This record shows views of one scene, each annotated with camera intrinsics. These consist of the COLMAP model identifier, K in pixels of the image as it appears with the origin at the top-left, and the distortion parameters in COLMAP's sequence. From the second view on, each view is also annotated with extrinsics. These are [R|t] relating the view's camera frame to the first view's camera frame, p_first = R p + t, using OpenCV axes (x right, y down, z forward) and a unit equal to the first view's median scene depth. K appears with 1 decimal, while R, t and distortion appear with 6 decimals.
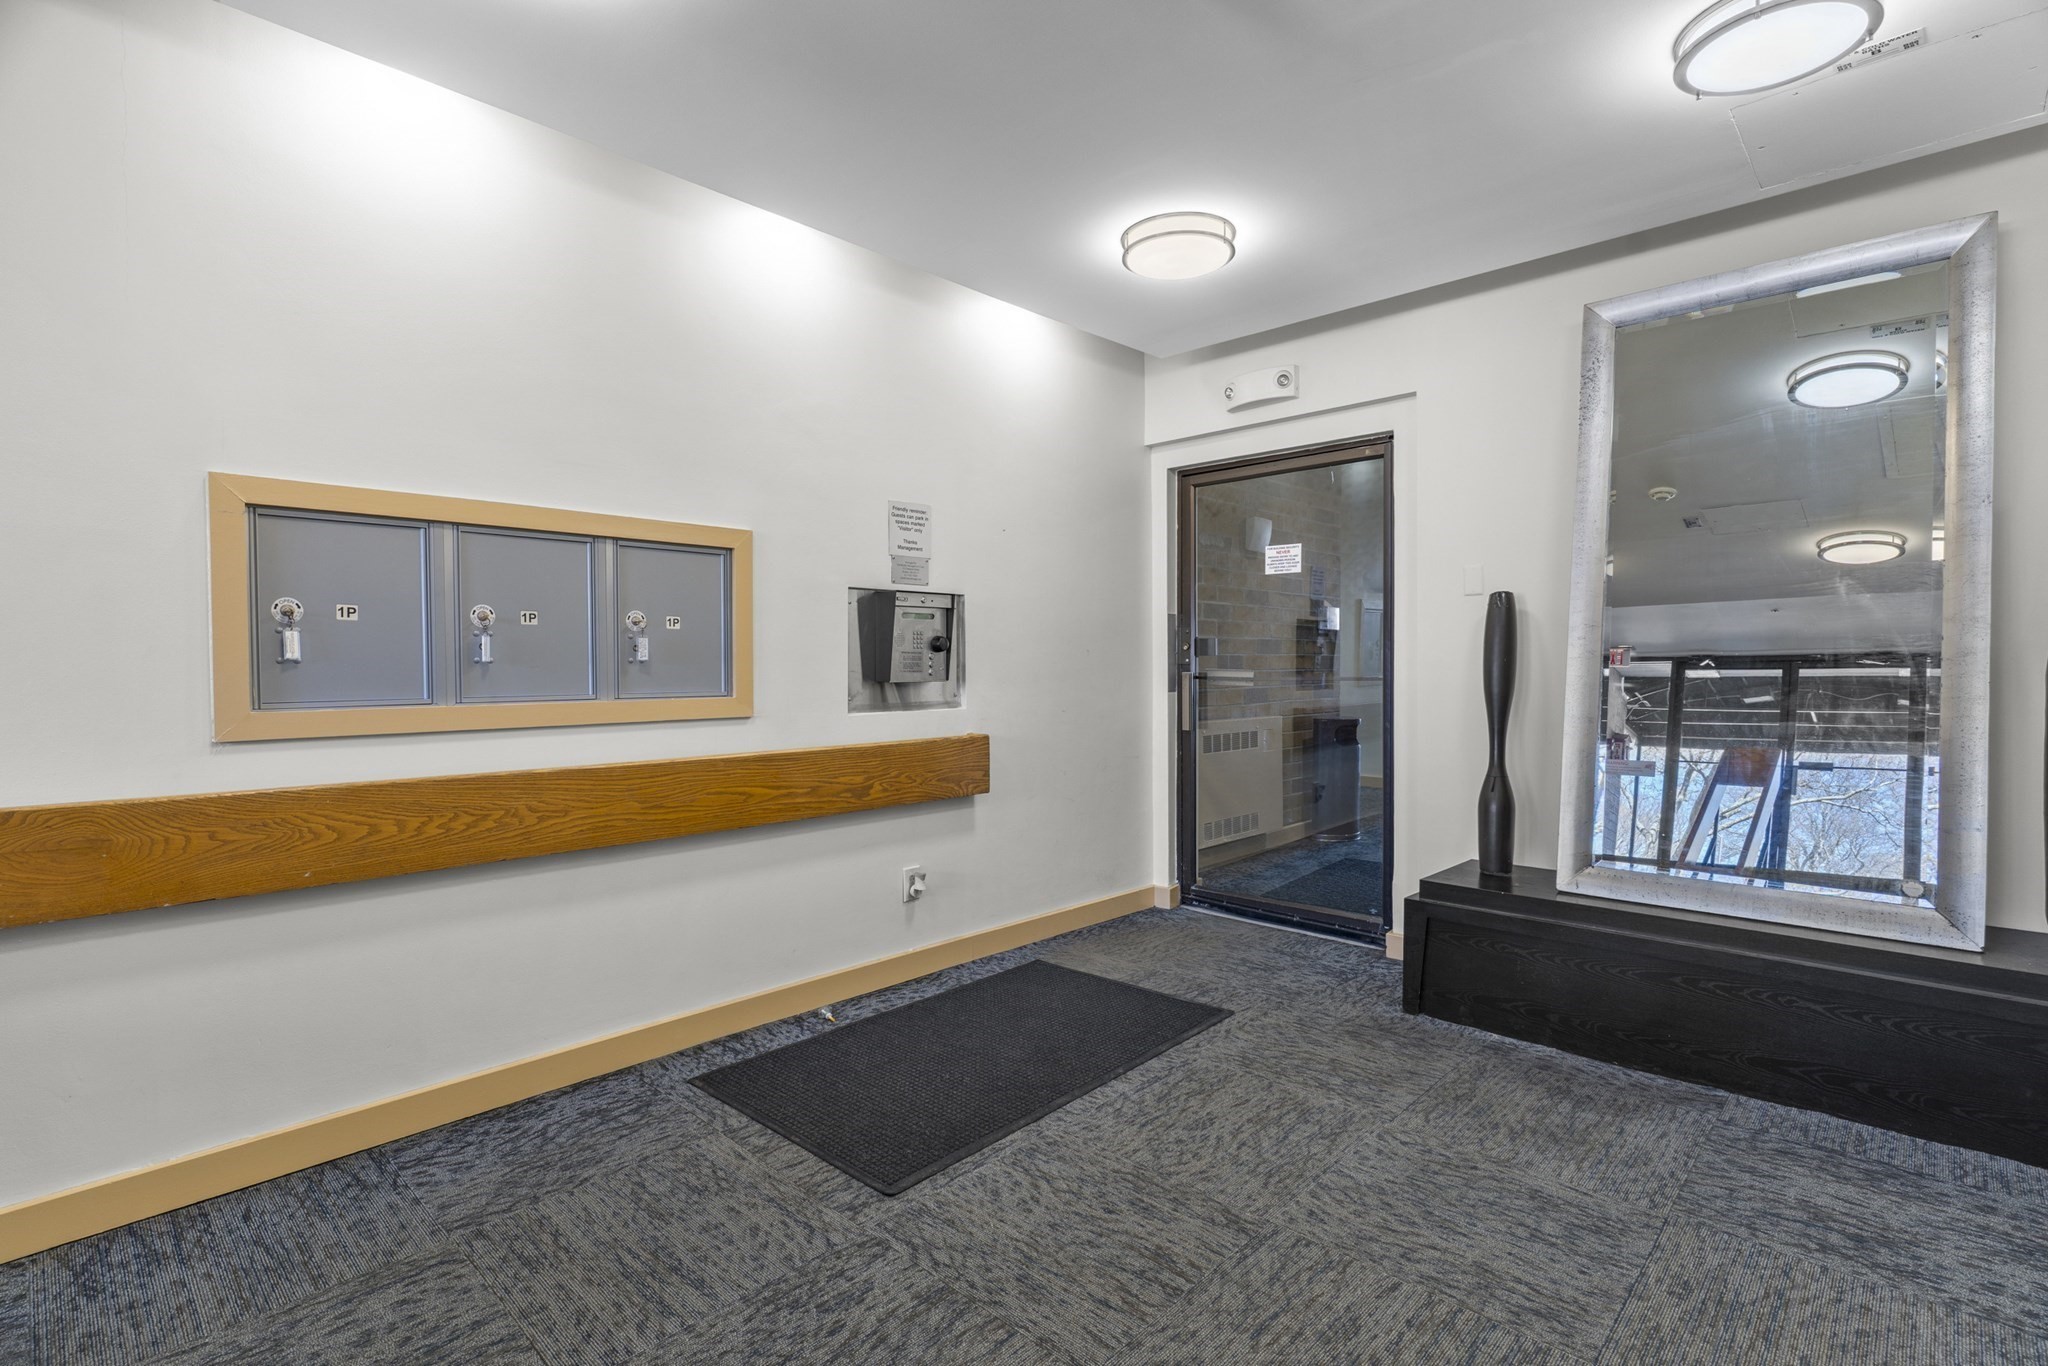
lens RADIAL K [[971.4, 0, 1030.0], [0, 971.4, 672.9], [0, 0, 1]] dist [0.000495, 0.000084]
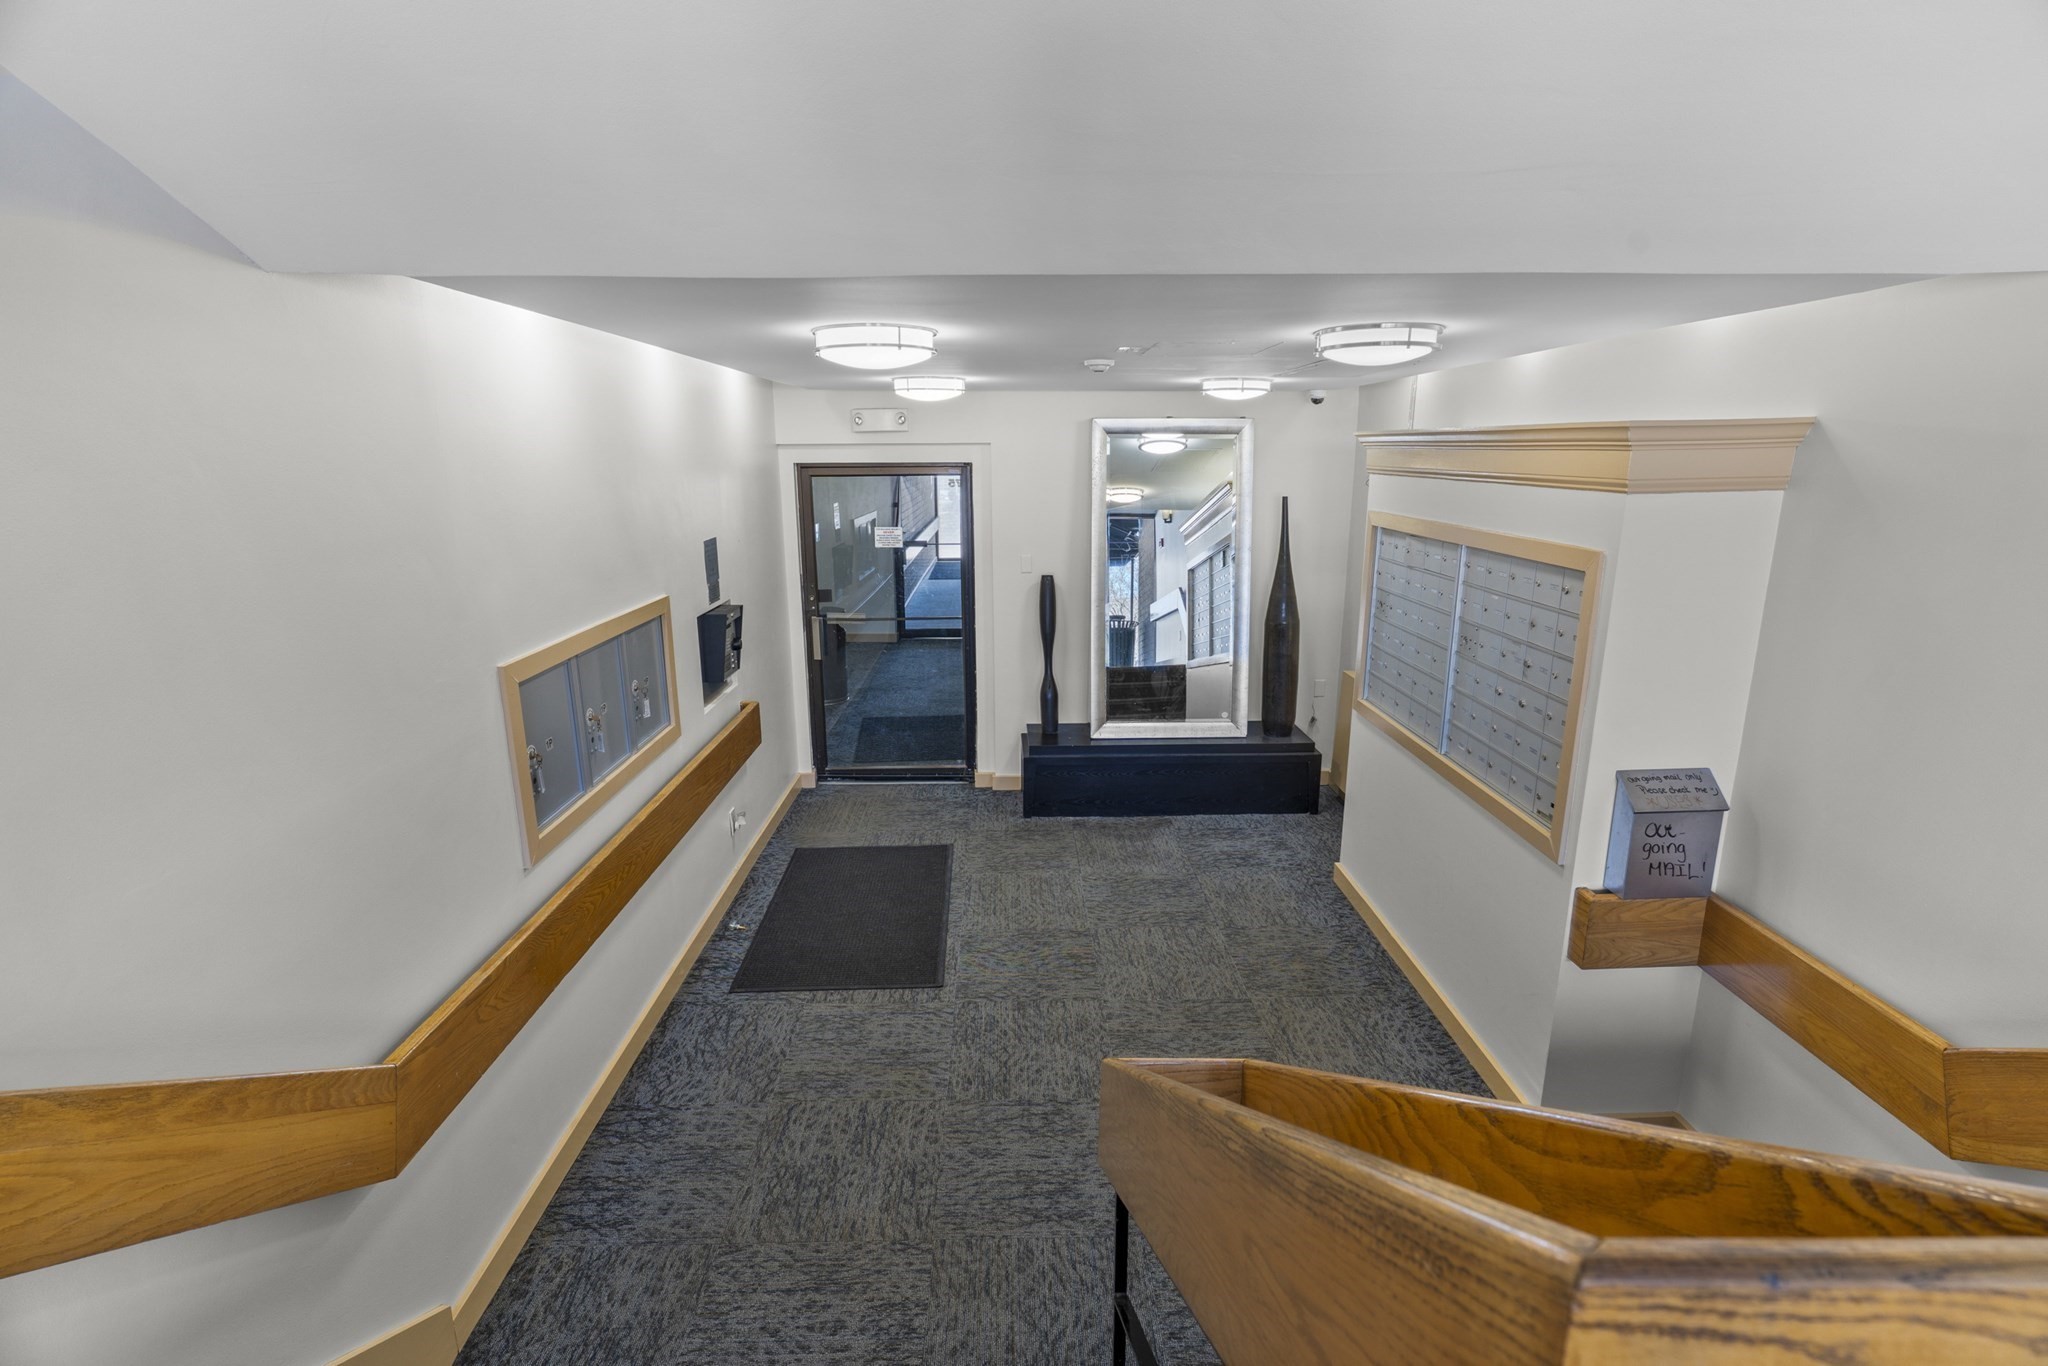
lens RADIAL K [[971.4, 0, 1030.0], [0, 971.4, 672.9], [0, 0, 1]] dist [0.000495, 0.000084]
pose [[0.708826, -0.159423, 0.687132, -0.917906], [0.009347, 0.976162, 0.216840, -0.349467], [-0.705321, -0.147279, 0.693419, -0.256740]]
